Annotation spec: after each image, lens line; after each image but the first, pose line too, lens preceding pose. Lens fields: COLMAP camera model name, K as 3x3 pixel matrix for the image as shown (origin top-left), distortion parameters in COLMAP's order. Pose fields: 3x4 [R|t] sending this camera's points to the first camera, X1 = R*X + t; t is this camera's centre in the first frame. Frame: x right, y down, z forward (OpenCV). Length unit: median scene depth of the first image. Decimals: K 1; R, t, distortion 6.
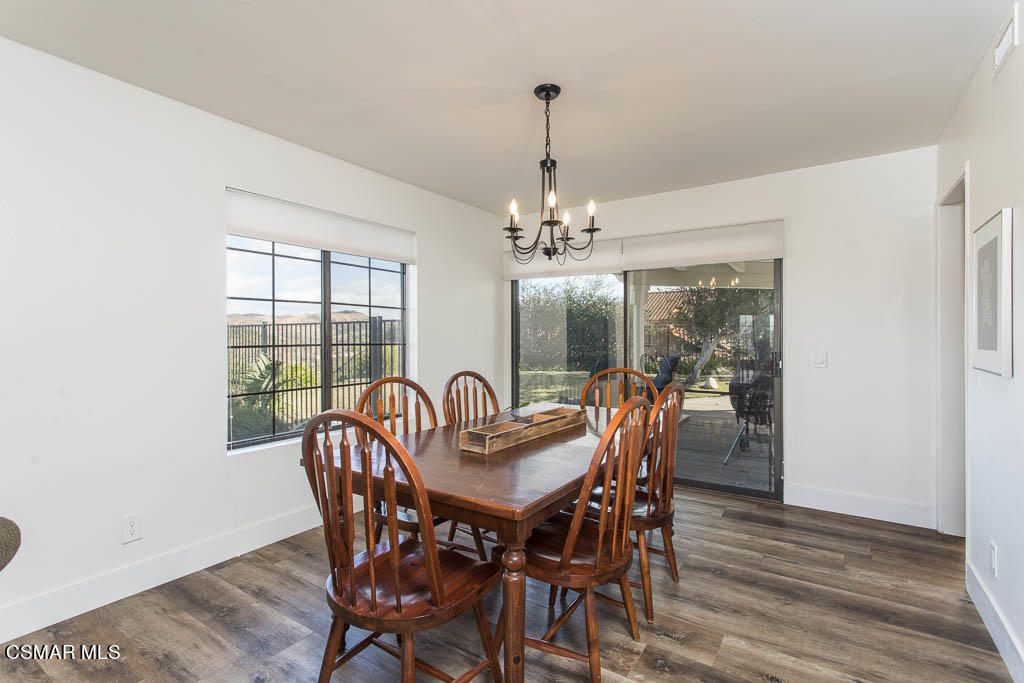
lens RADIAL K [[499.2, 0, 512.0], [0, 499.2, 341.5], [0, 0, 1]] dist [0.013930, -0.000067]
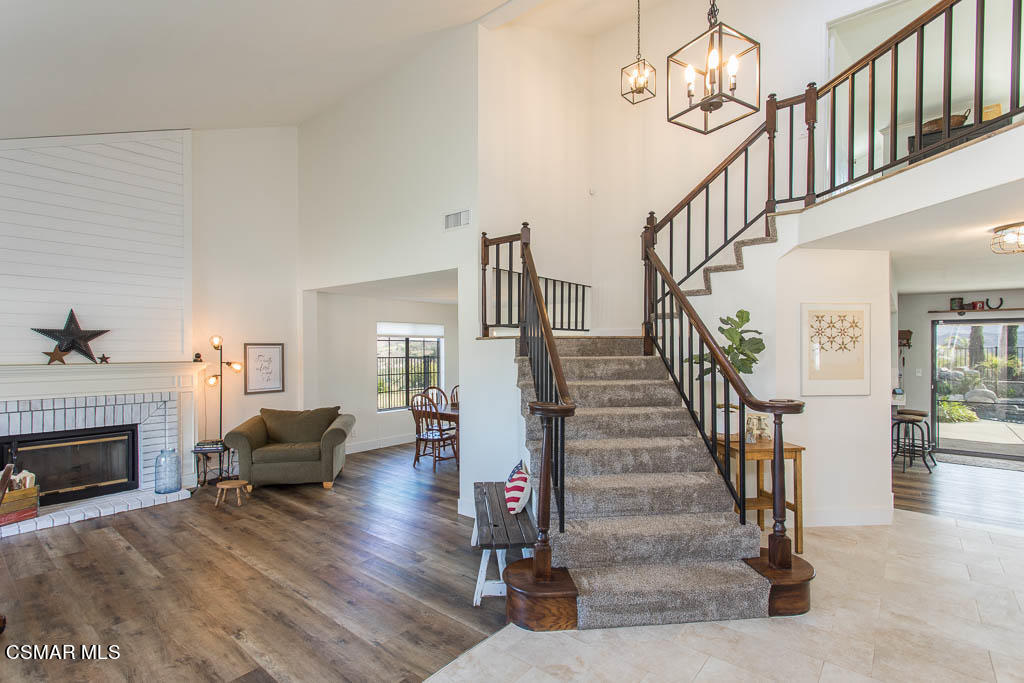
lens RADIAL K [[488.9, 0, 508.3], [0, 488.9, 349.0], [0, 0, 1]] dist [0.001911, 0.000691]
pose [[0.995880, -0.000130, -0.090679, 0.355708], [0.000020, 0.999999, -0.001218, -0.114069], [0.090679, 0.001211, 0.995879, -1.394944]]
